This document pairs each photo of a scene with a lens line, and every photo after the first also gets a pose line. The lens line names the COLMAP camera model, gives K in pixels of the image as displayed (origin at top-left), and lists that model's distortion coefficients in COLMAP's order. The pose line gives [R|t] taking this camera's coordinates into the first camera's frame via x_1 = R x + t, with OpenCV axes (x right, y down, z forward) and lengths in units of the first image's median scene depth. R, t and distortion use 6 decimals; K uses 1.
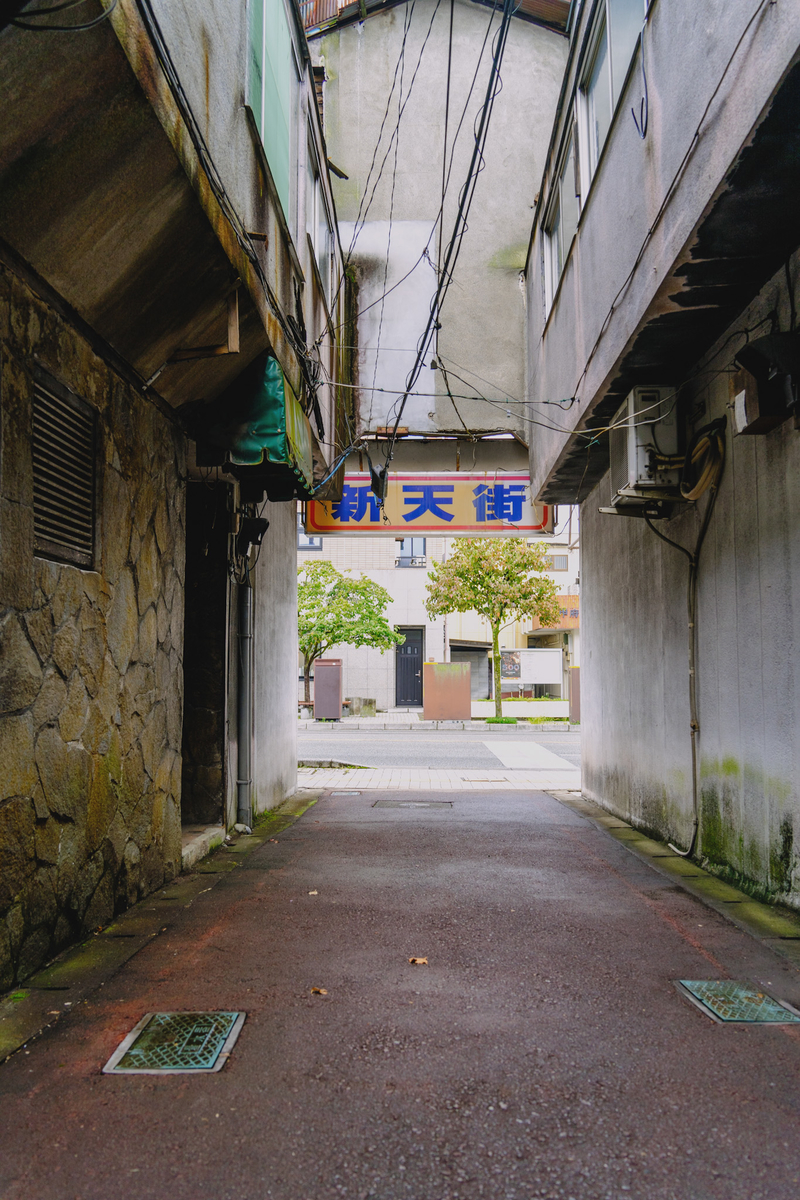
lens RADIAL K [[1002.5, 0, 400.0], [0, 1002.5, 600.0], [0, 0, 1]] dist [-0.000226, -0.000716]
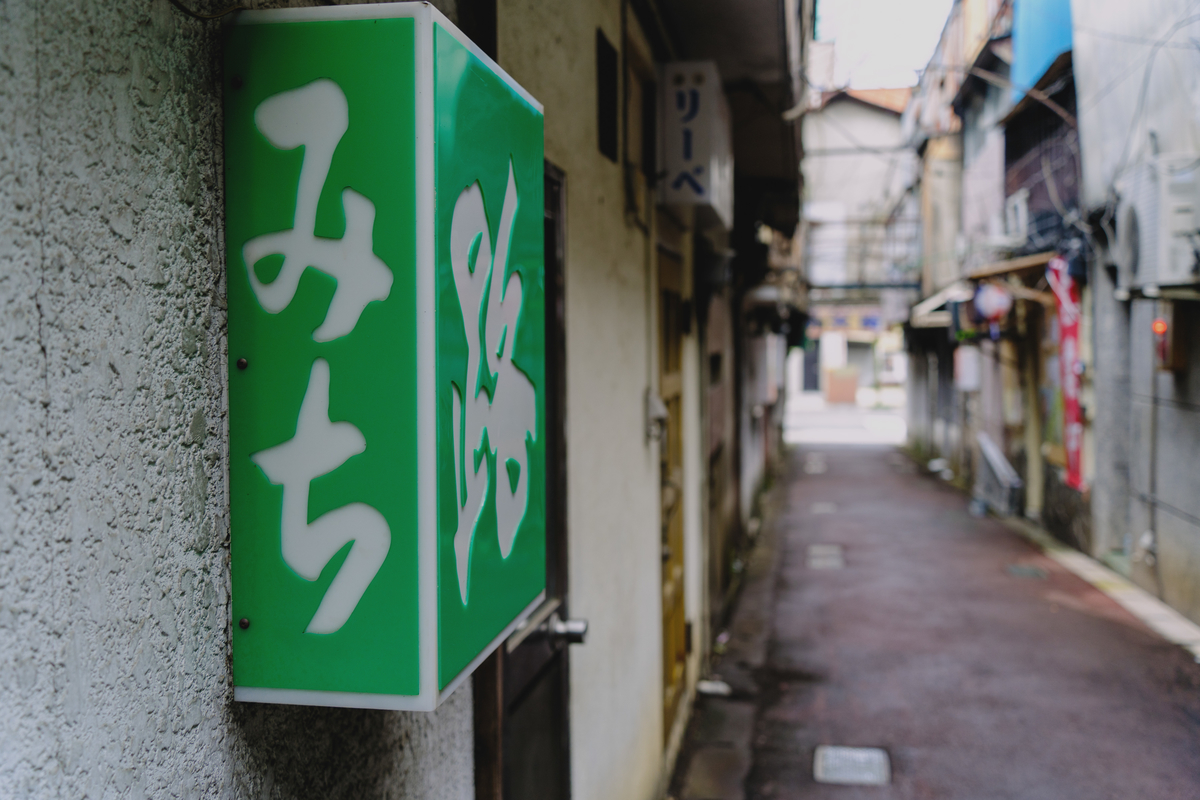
lens RADIAL K [[1178.5, 0, 602.6], [0, 1178.5, 386.1], [0, 0, 1]] dist [0.004010, 0.004000]
pose [[0.989247, -0.002151, -0.146241, -0.122292], [0.018395, 0.993781, 0.109818, -0.261844], [0.145095, -0.111328, 0.983135, -1.861522]]
